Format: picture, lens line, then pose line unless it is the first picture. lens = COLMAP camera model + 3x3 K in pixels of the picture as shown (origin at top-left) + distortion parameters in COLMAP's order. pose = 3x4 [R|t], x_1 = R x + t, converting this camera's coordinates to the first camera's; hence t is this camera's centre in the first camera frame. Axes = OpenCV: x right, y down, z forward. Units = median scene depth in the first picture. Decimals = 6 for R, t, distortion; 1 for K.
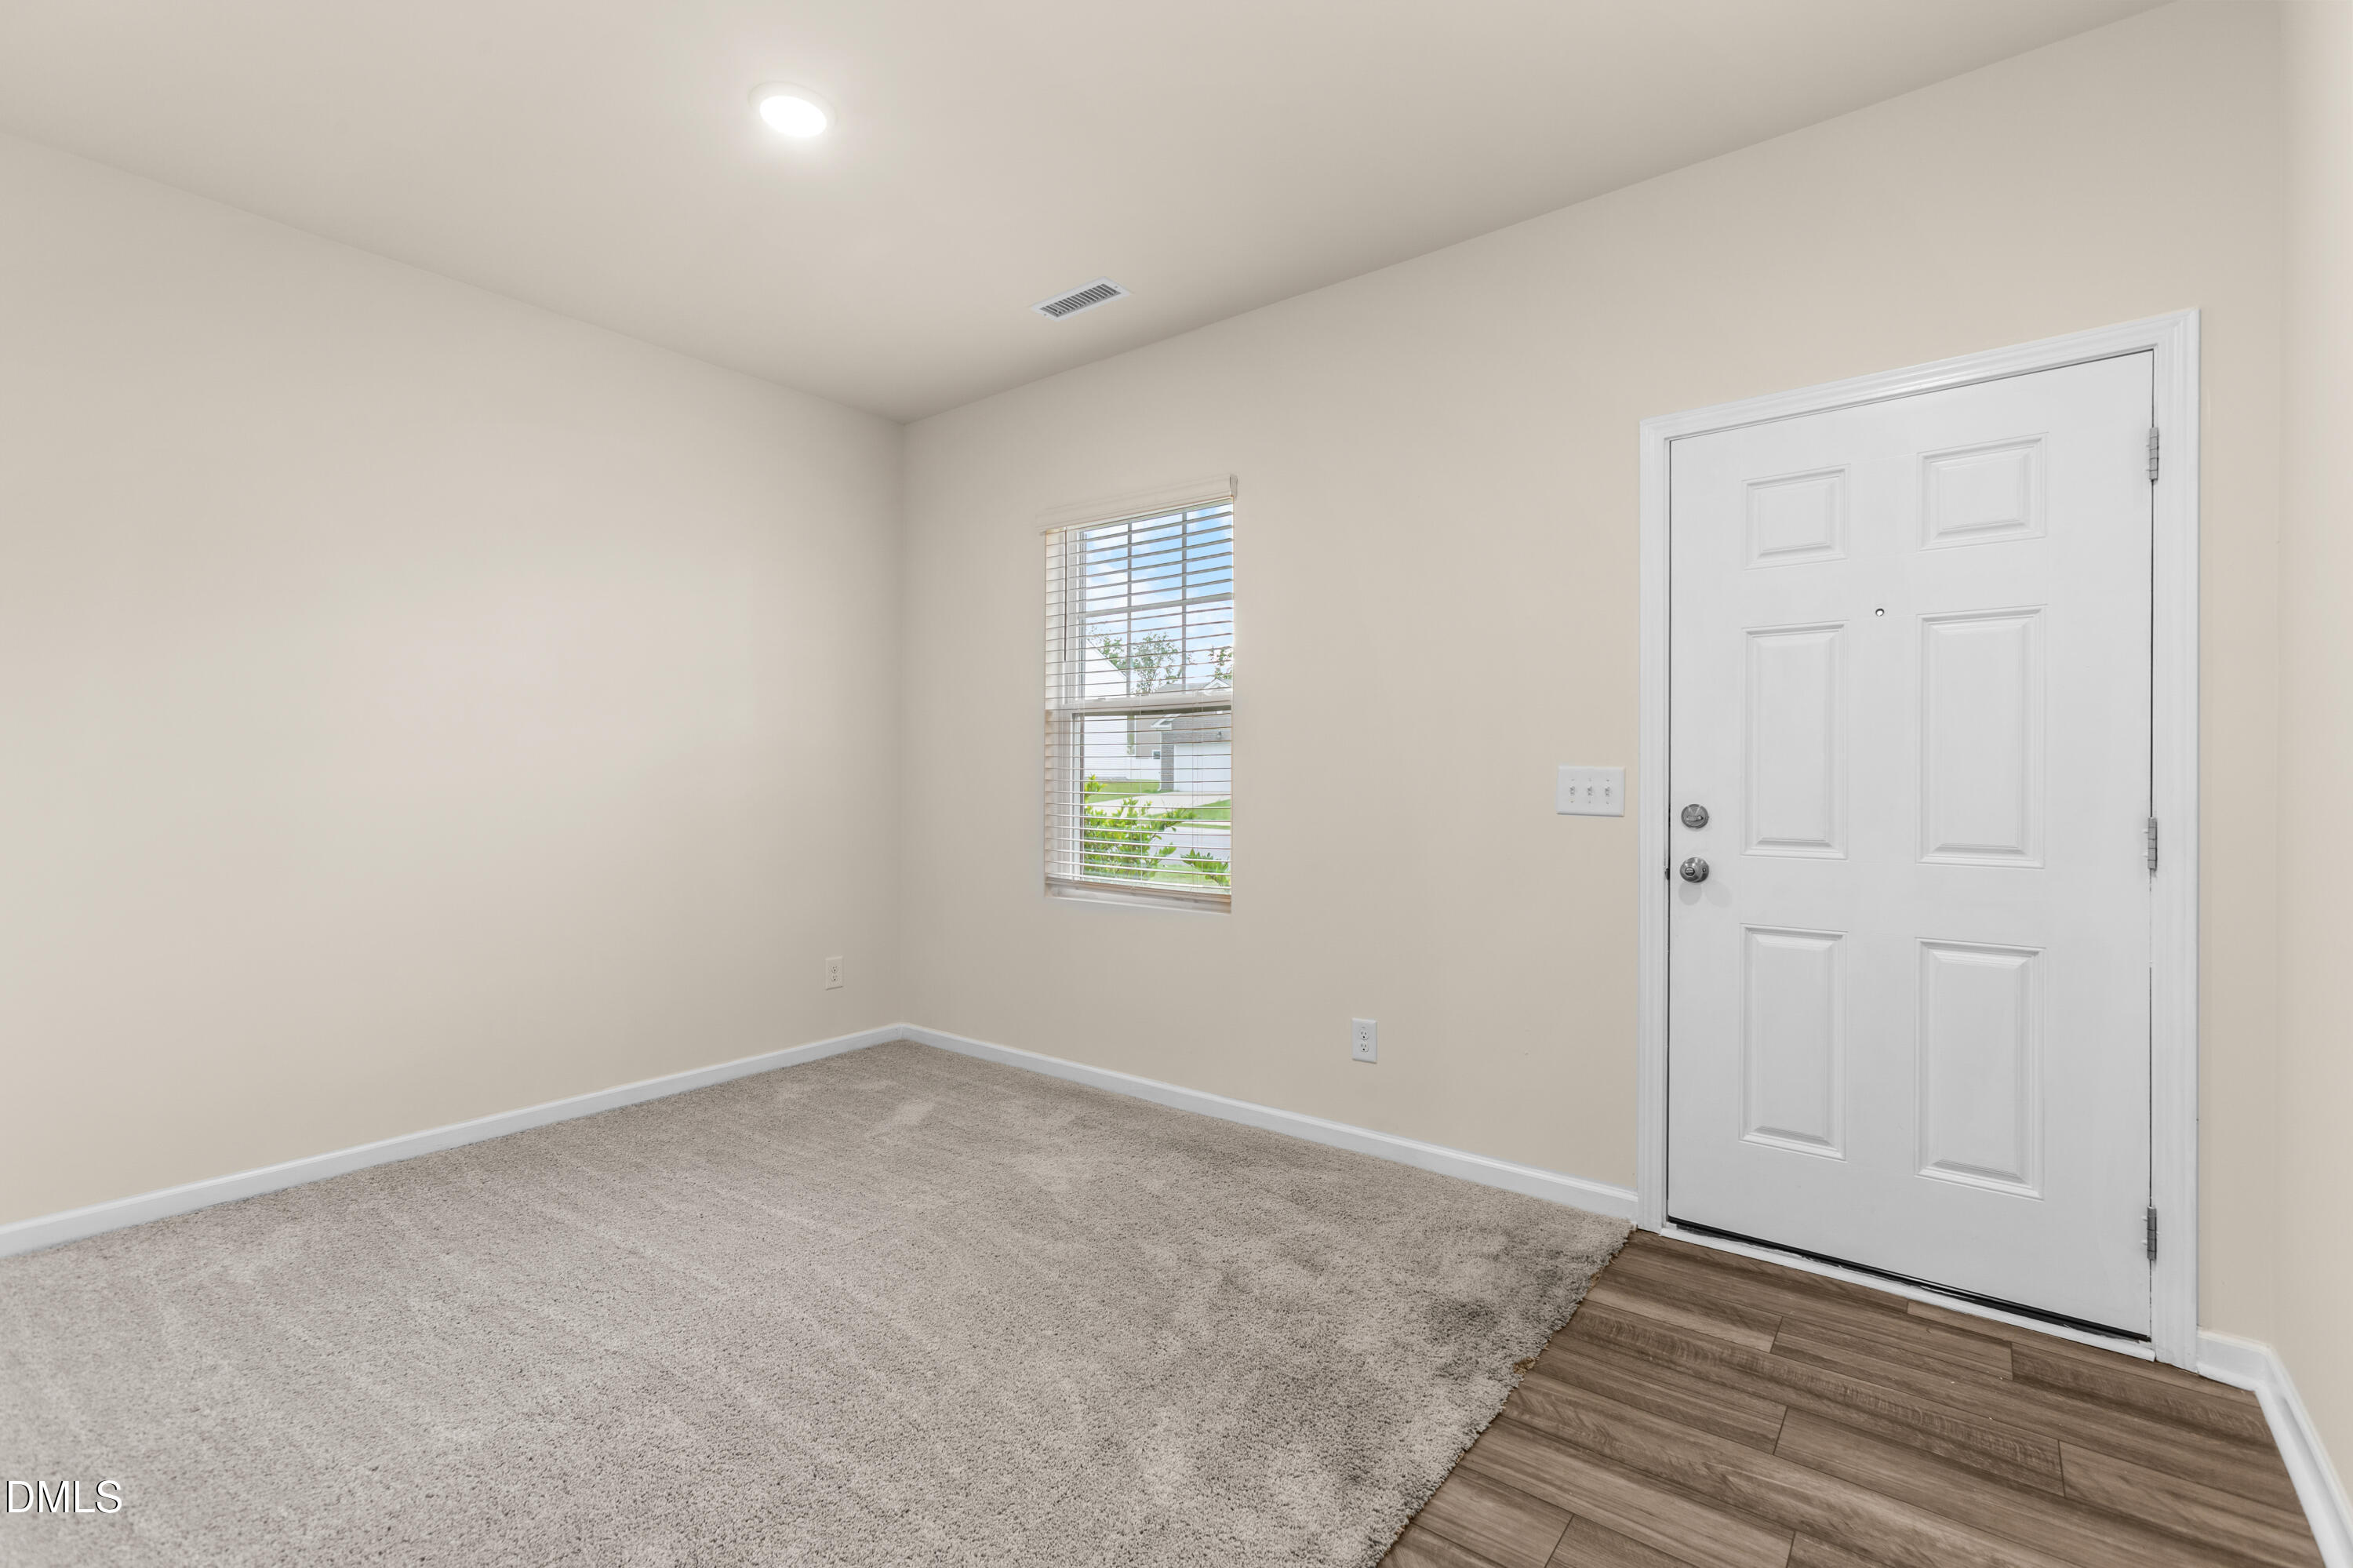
lens RADIAL K [[1046.8, 0, 1183.9], [0, 1046.8, 779.5], [0, 0, 1]] dist [0.002104, 0.002966]
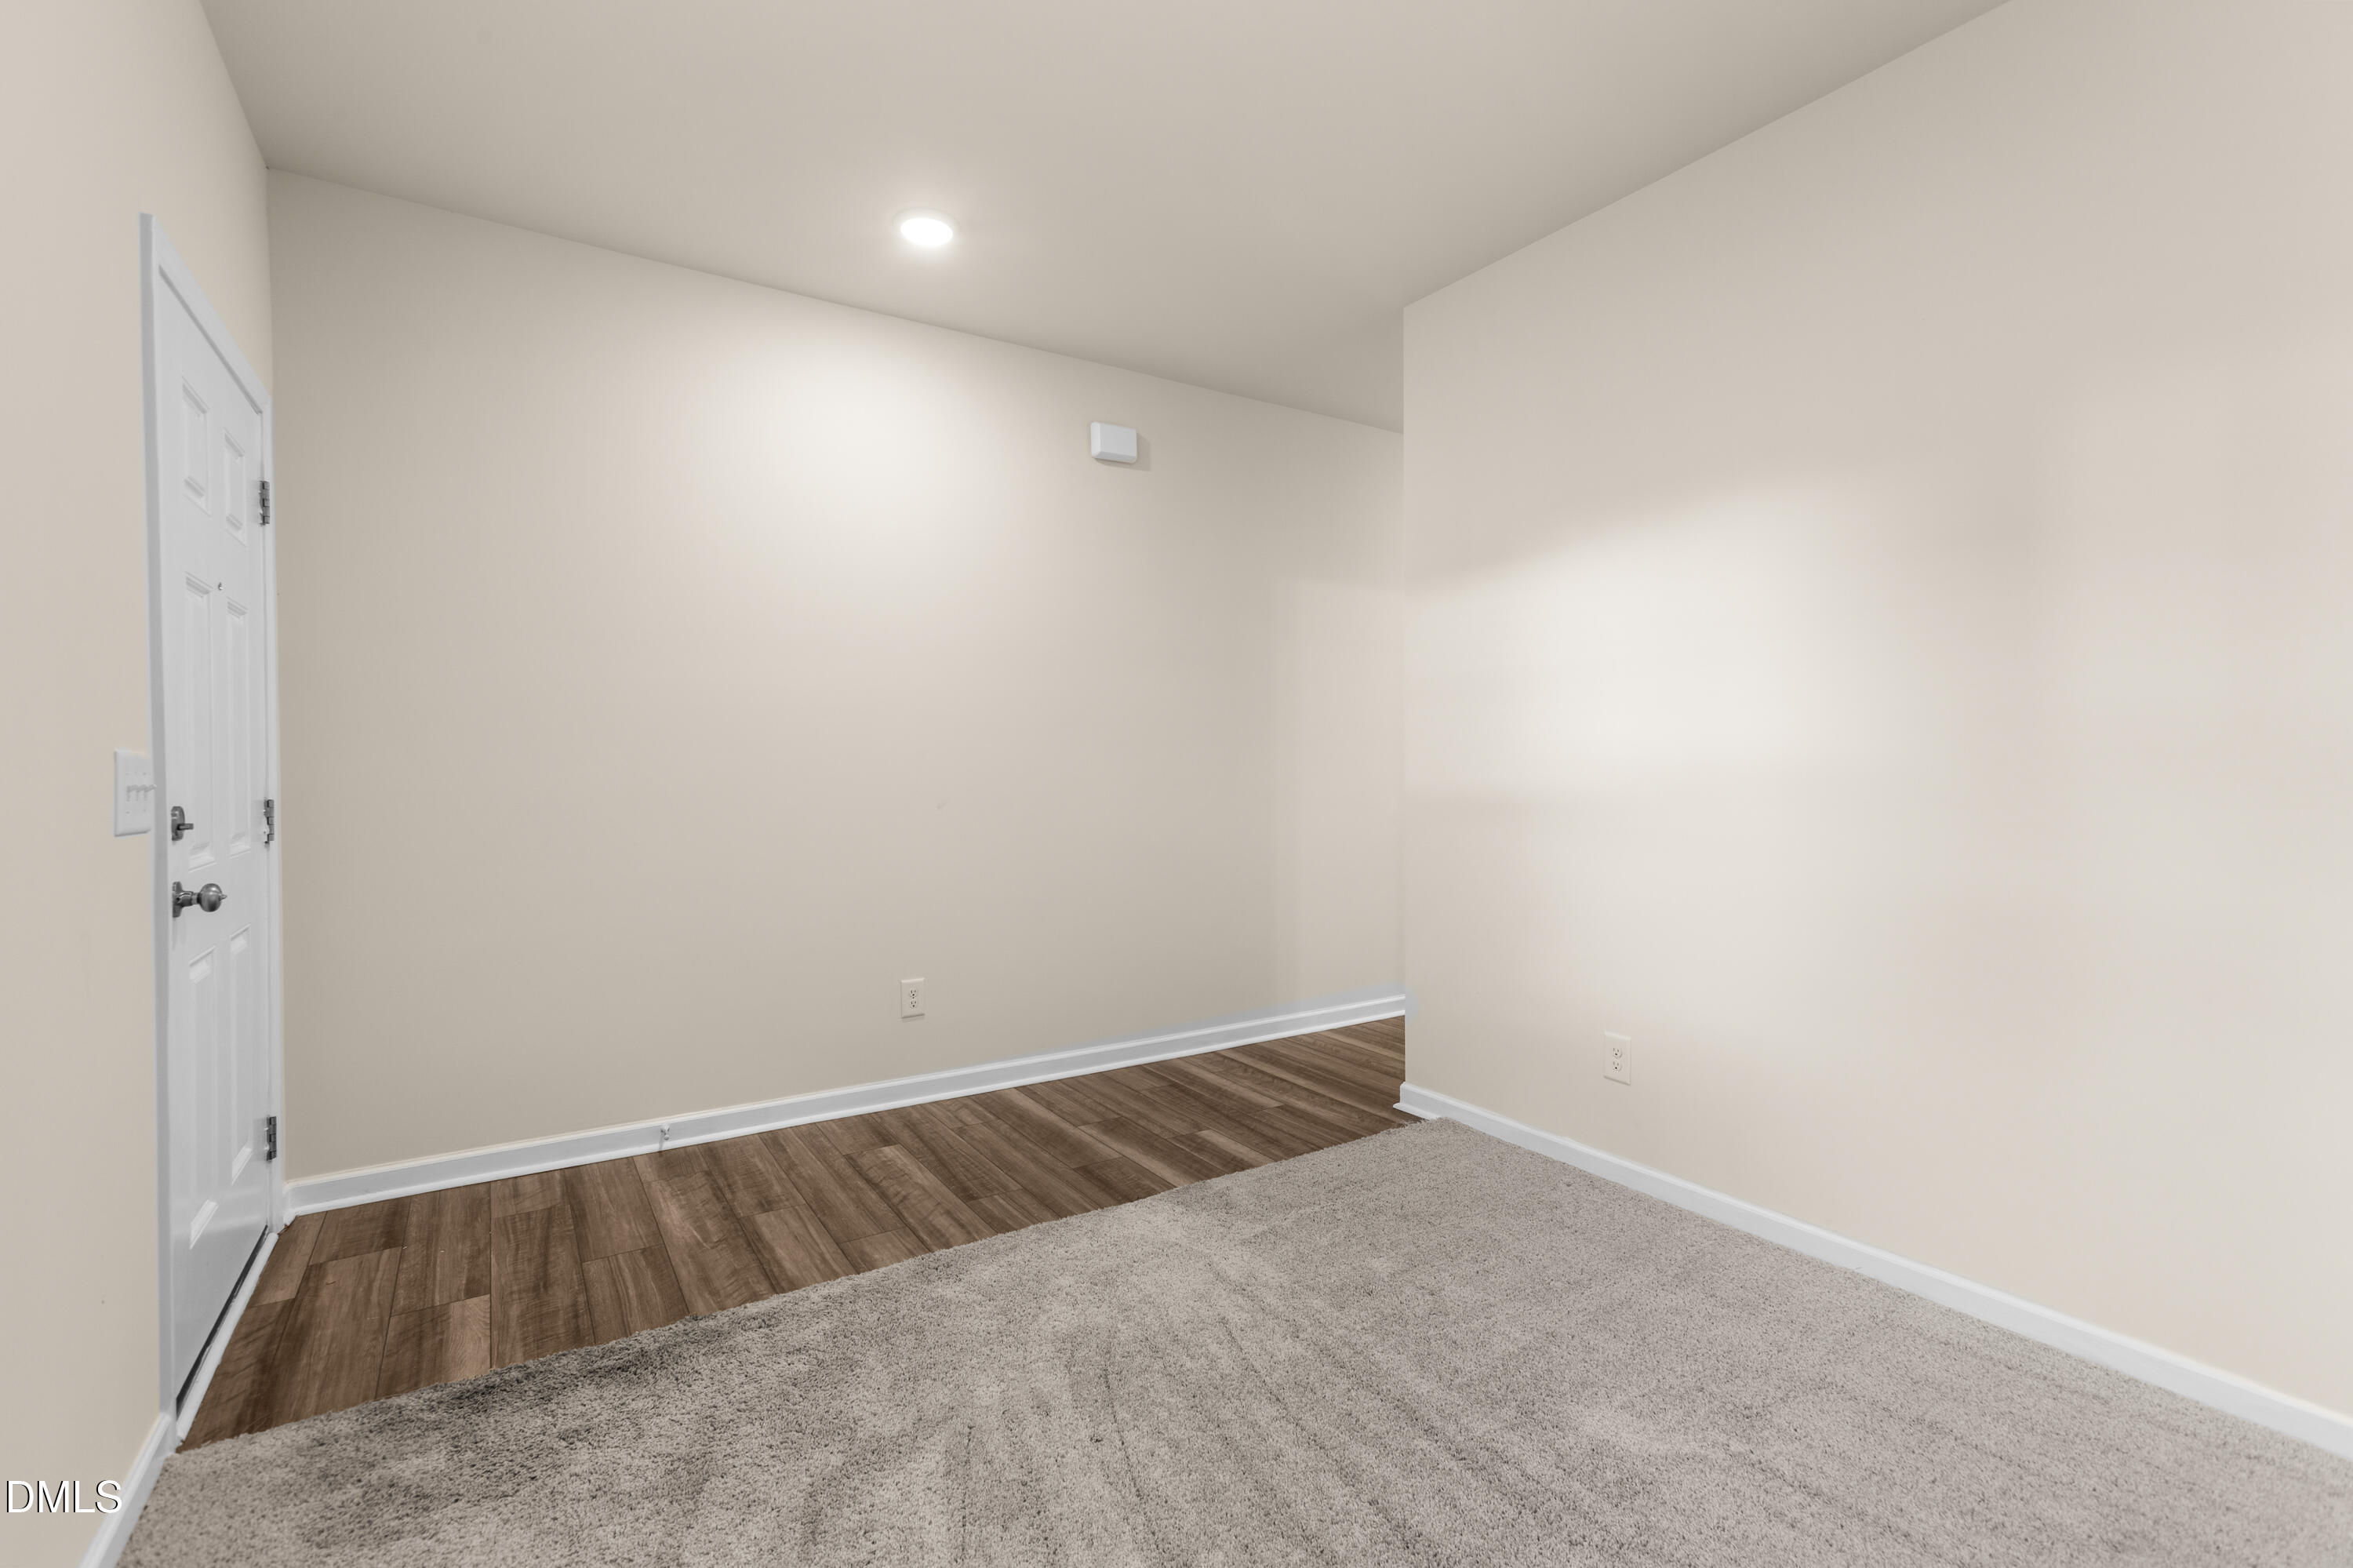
lens RADIAL K [[1046.8, 0, 1178.9], [0, 1046.8, 761.8], [0, 0, 1]] dist [0.002104, 0.002966]
pose [[-0.942519, -0.000957, 0.334150, -0.473225], [0.000659, 0.999989, 0.004724, -0.011429], [-0.334151, 0.004672, -0.942508, 1.754481]]
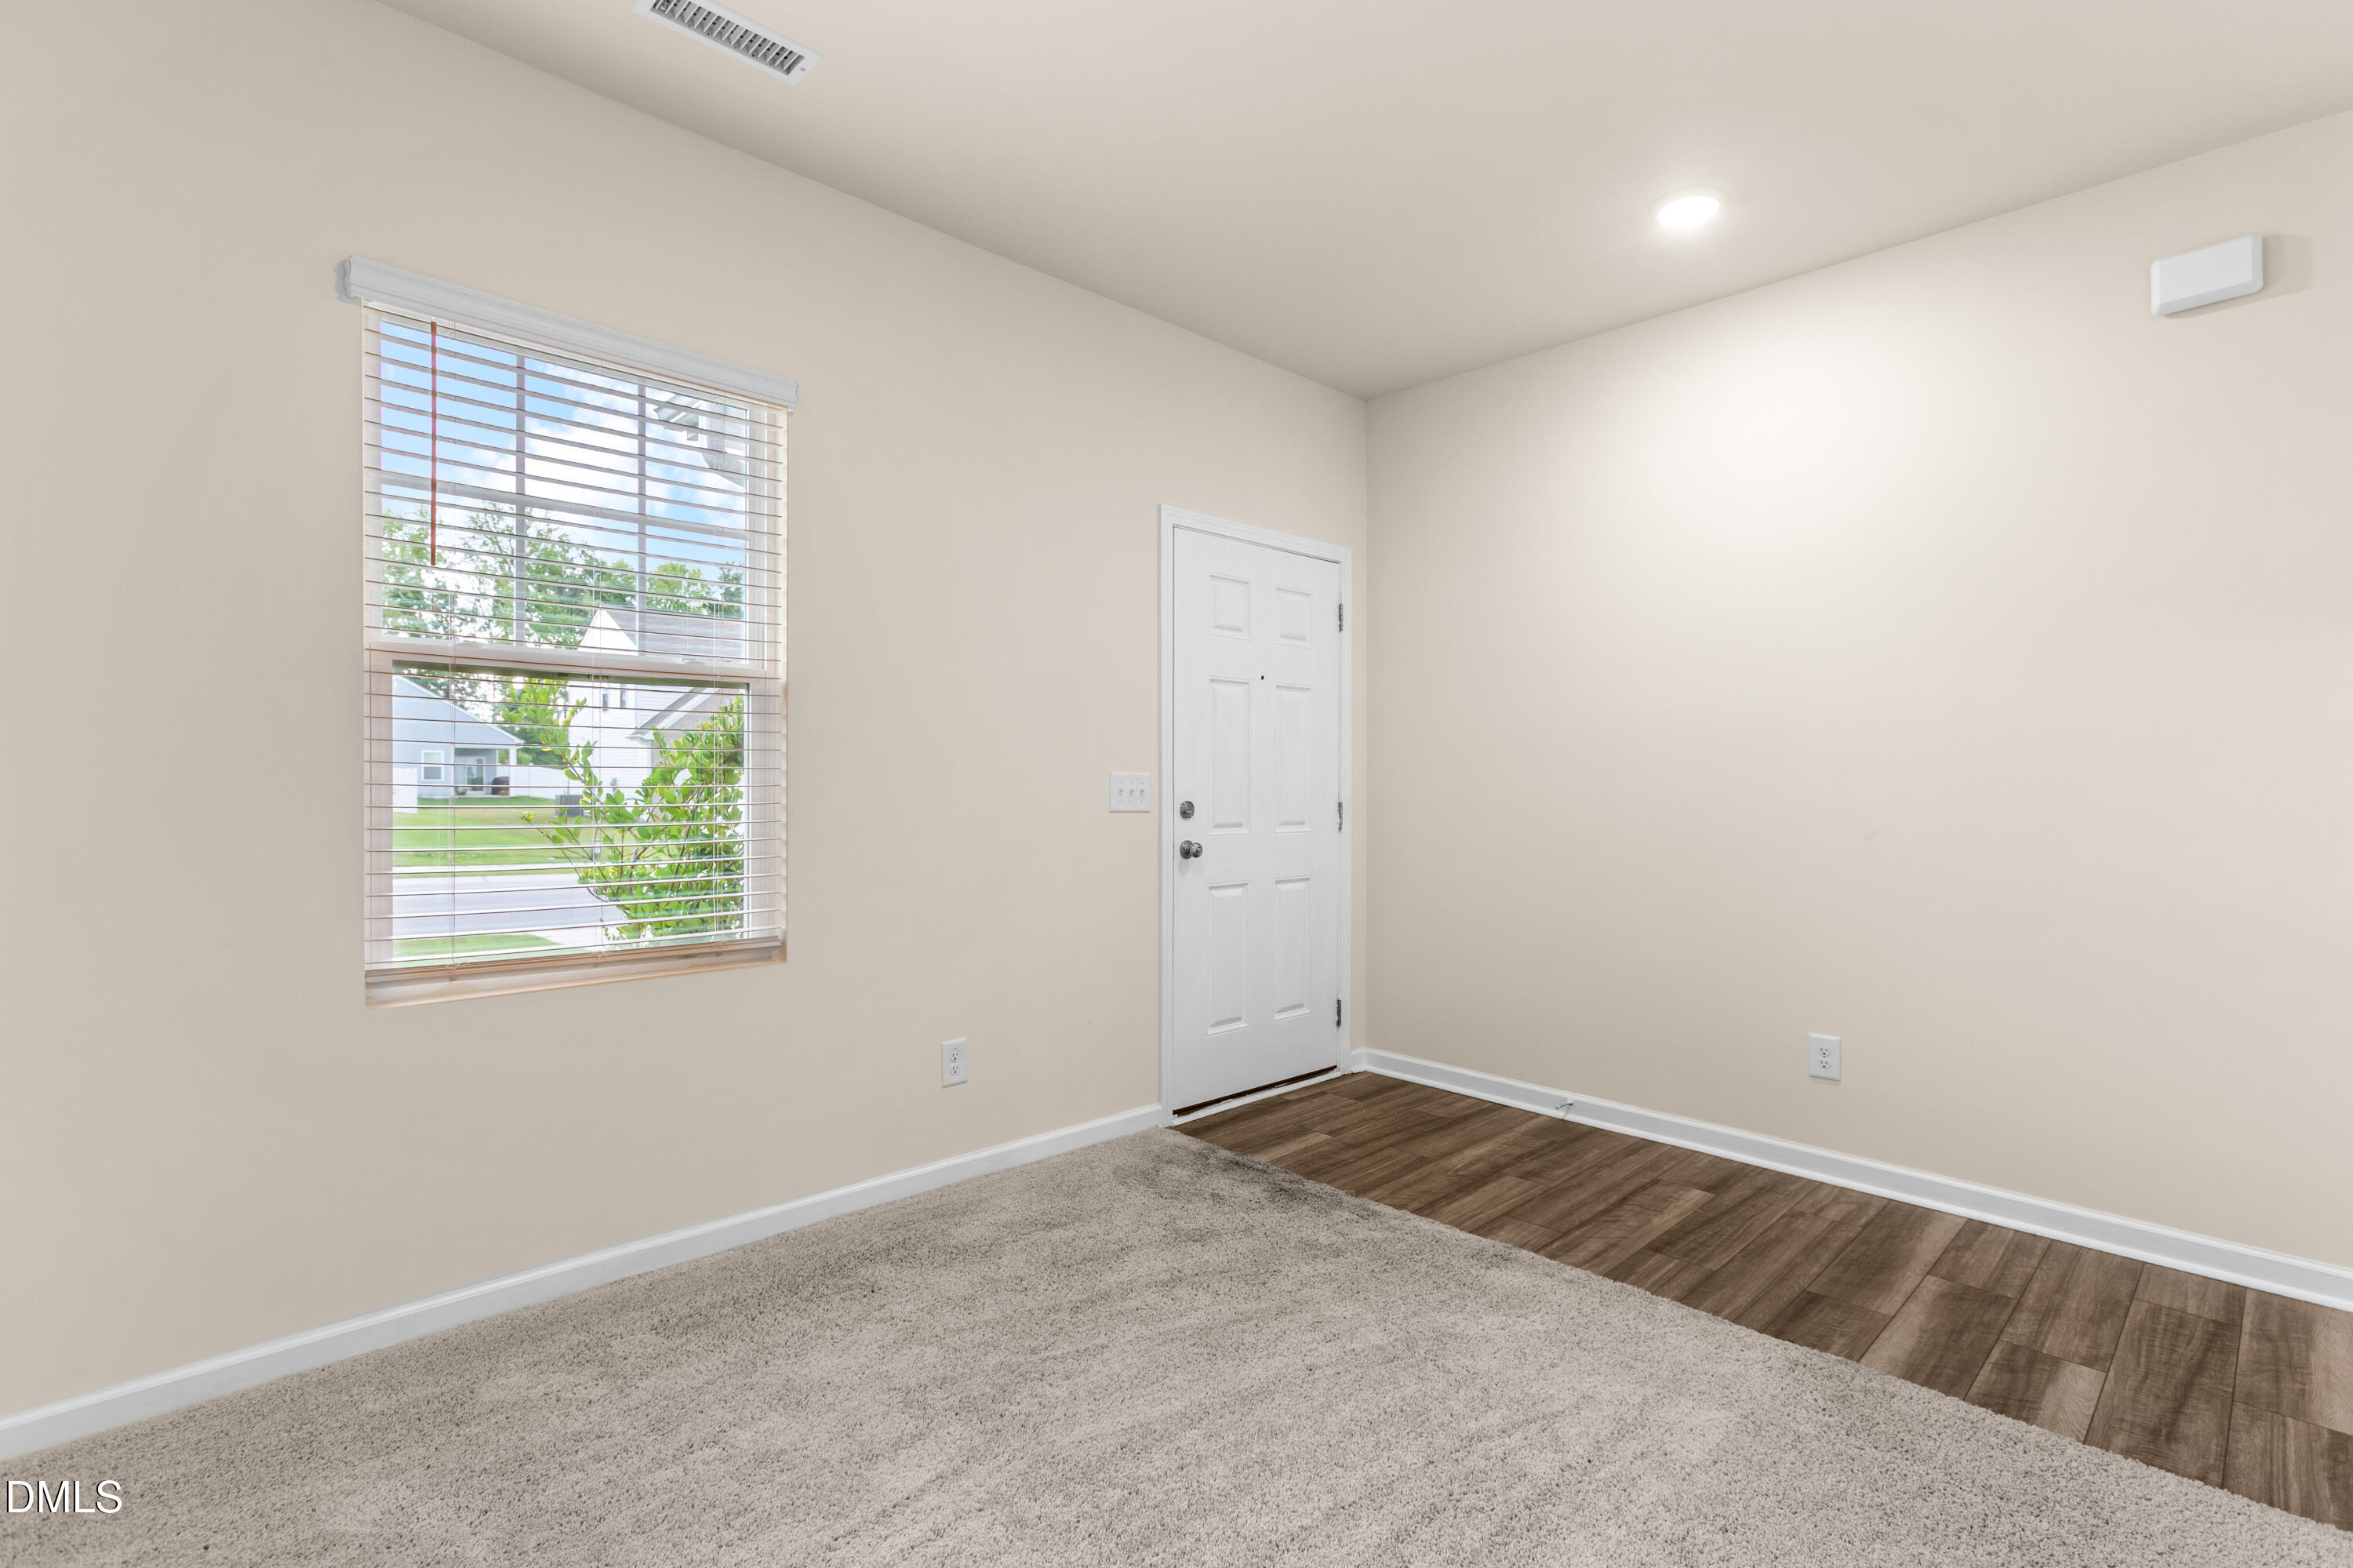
lens RADIAL K [[1107.2, 0, 1180.6], [0, 1107.2, 795.4], [0, 0, 1]] dist [-0.002182, 0.004509]
pose [[0.141971, -0.017225, 0.989721, -1.139375], [-0.002695, 0.999838, 0.017787, -0.011101], [-0.989867, -0.005192, 0.141901, 0.976634]]
